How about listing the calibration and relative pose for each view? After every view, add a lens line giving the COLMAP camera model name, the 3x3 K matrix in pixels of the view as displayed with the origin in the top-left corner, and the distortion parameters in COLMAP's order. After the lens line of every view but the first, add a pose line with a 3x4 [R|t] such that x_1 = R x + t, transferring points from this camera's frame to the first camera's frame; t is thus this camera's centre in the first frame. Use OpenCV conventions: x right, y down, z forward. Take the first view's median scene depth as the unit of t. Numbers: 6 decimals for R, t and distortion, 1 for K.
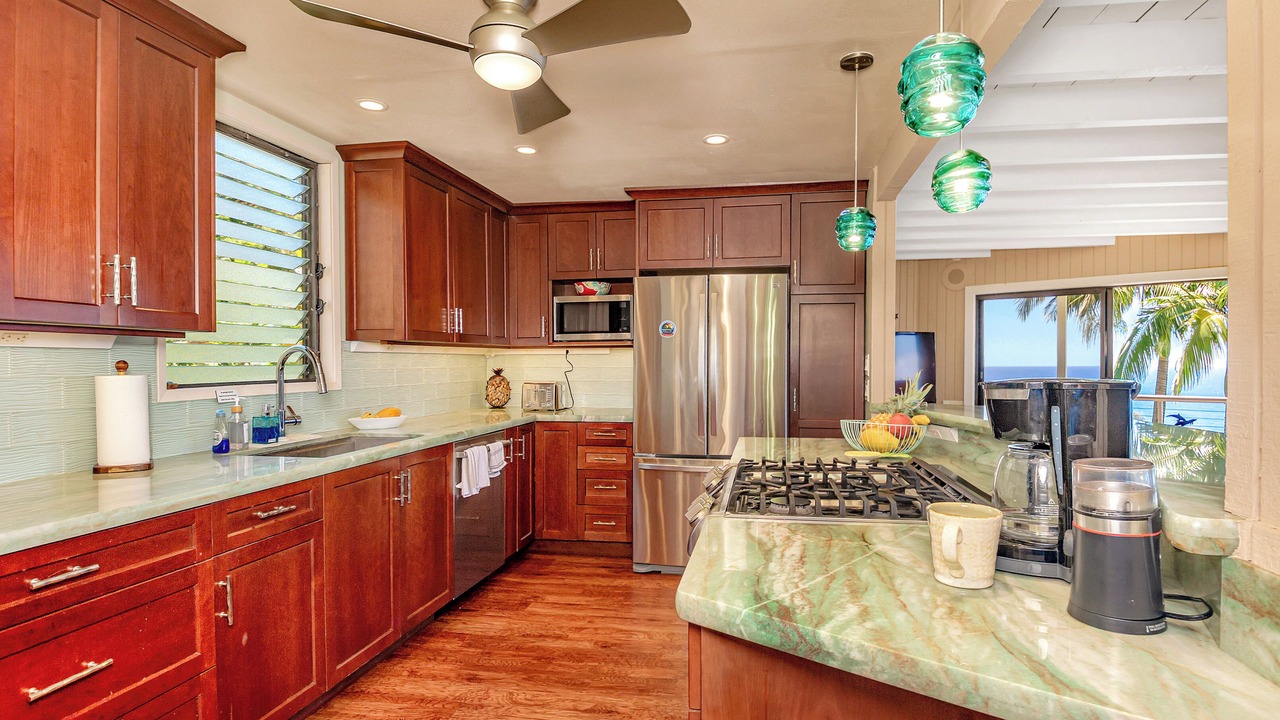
lens RADIAL K [[640.8, 0, 659.7], [0, 640.8, 367.1], [0, 0, 1]] dist [0.034471, -0.029900]
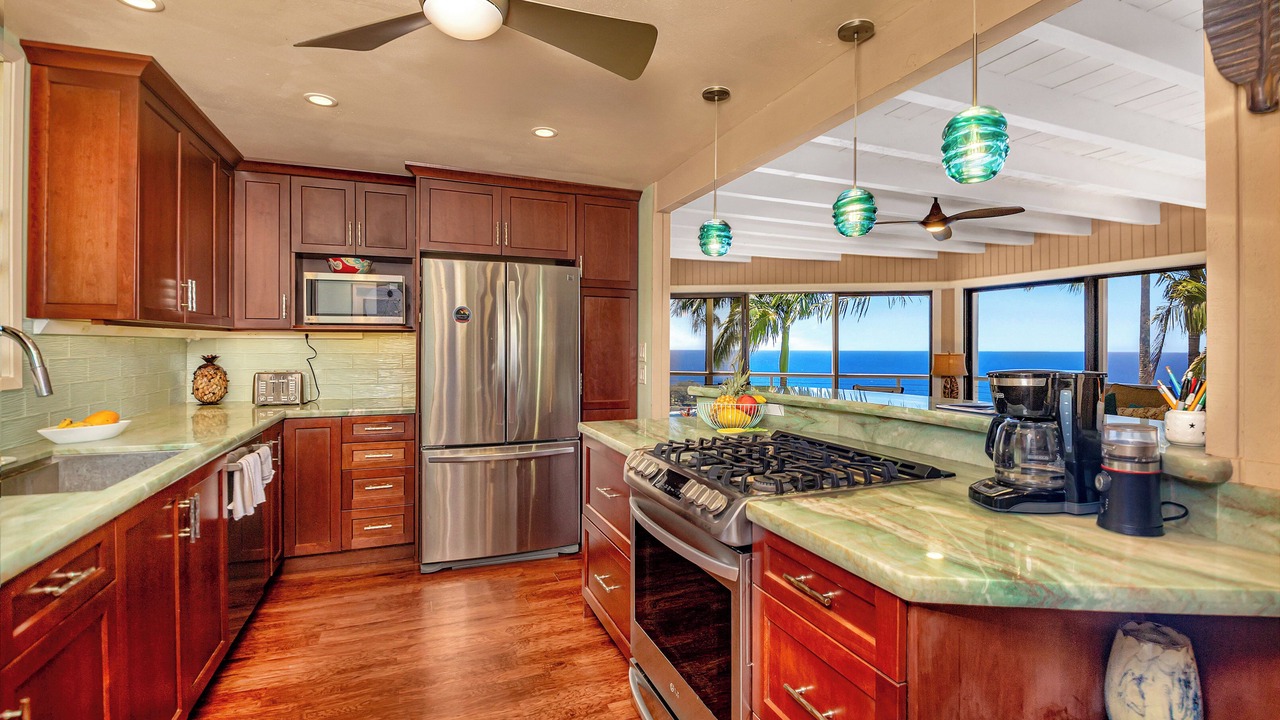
lens RADIAL K [[588.8, 0, 641.5], [0, 588.8, 346.7], [0, 0, 1]] dist [0.016908, -0.020906]
pose [[0.854638, 0.004759, 0.519203, -0.311725], [-0.001333, 0.999975, -0.006972, -0.008030], [-0.519223, 0.005266, 0.854623, 0.143605]]
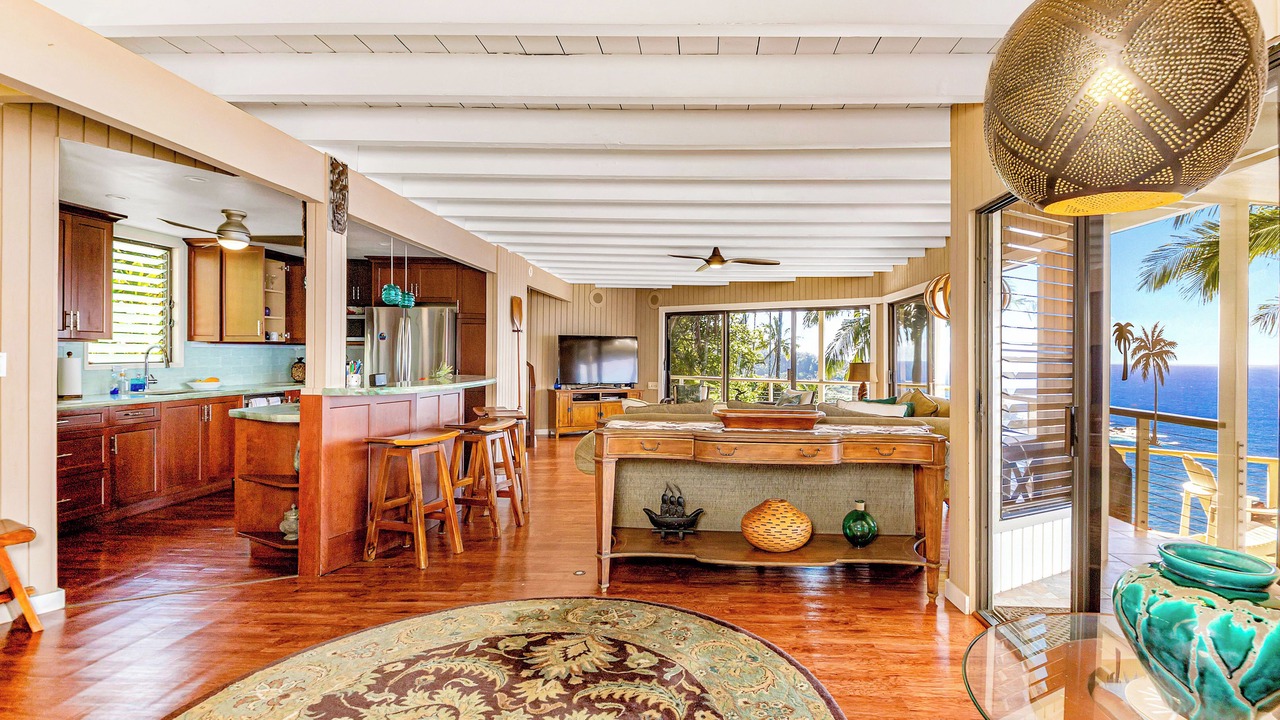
lens RADIAL K [[617.4, 0, 663.4], [0, 617.4, 344.9], [0, 0, 1]] dist [-0.001353, -0.000841]
pose [[0.989651, 0.012871, 0.142918, 0.795008], [-0.009391, 0.999643, -0.025000, 0.001004], [-0.143189, 0.023399, 0.989419, -1.231341]]
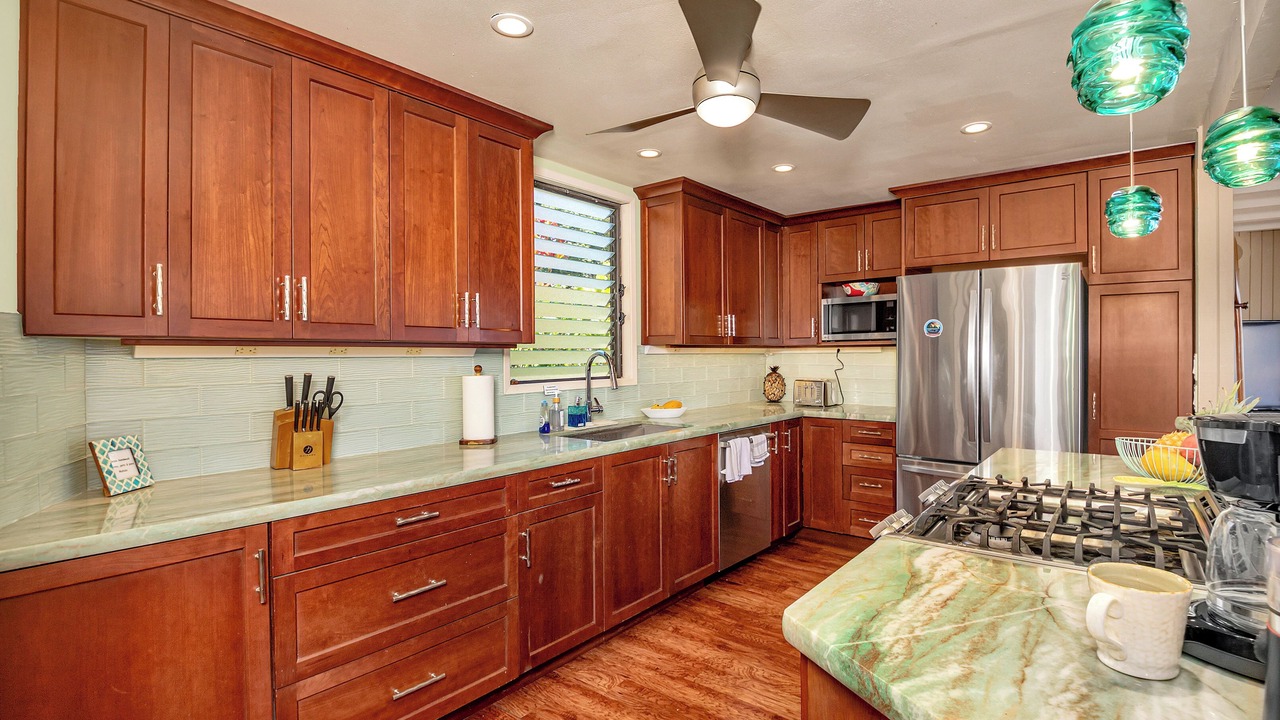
lens RADIAL K [[594.5, 0, 678.3], [0, 594.5, 353.3], [0, 0, 1]] dist [0.031003, -0.000506]
pose [[0.891678, -0.004063, -0.452652, 0.113530], [-0.000212, 0.999956, -0.009394, -0.018384], [0.452670, 0.008472, 0.891638, 0.028156]]
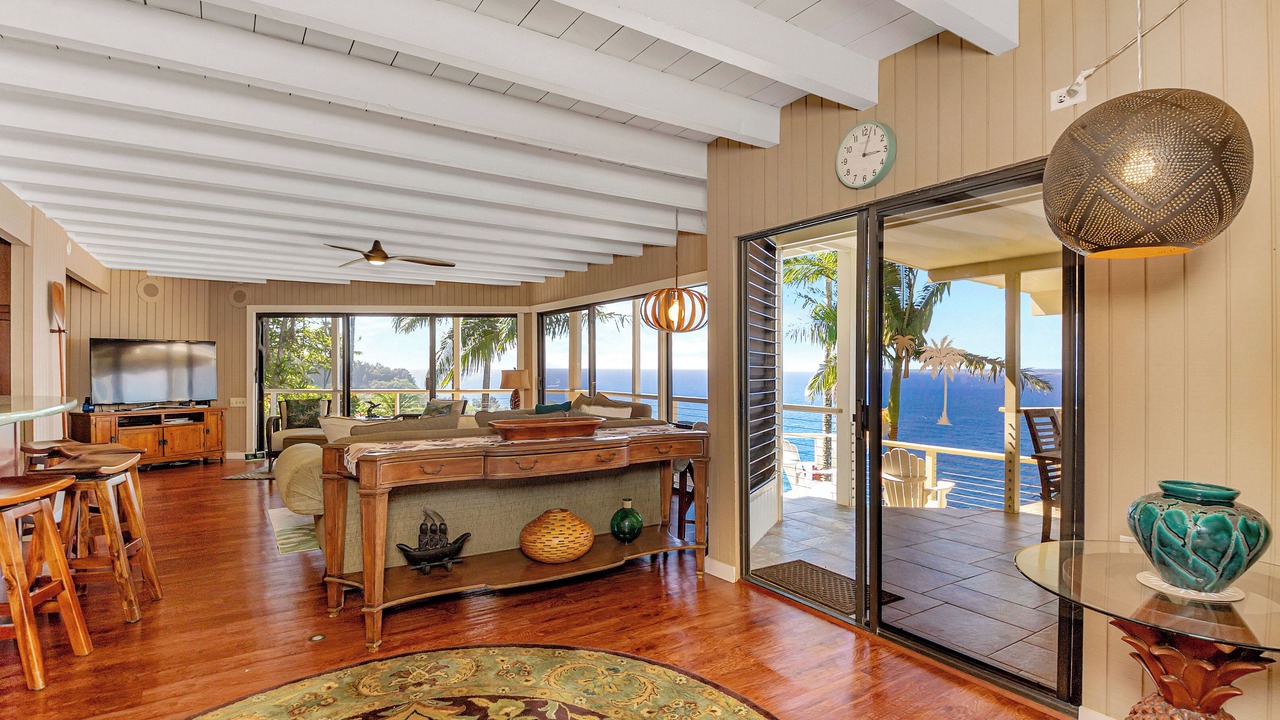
lens RADIAL K [[625.0, 0, 640.0], [0, 625.0, 360.0], [0, 0, 1]] dist [0.013638, -0.026067]
pose [[0.728419, 0.006988, 0.685096, 0.515494], [0.004444, 0.999879, -0.014923, 0.003522], [-0.685117, 0.013915, 0.728300, -1.061132]]
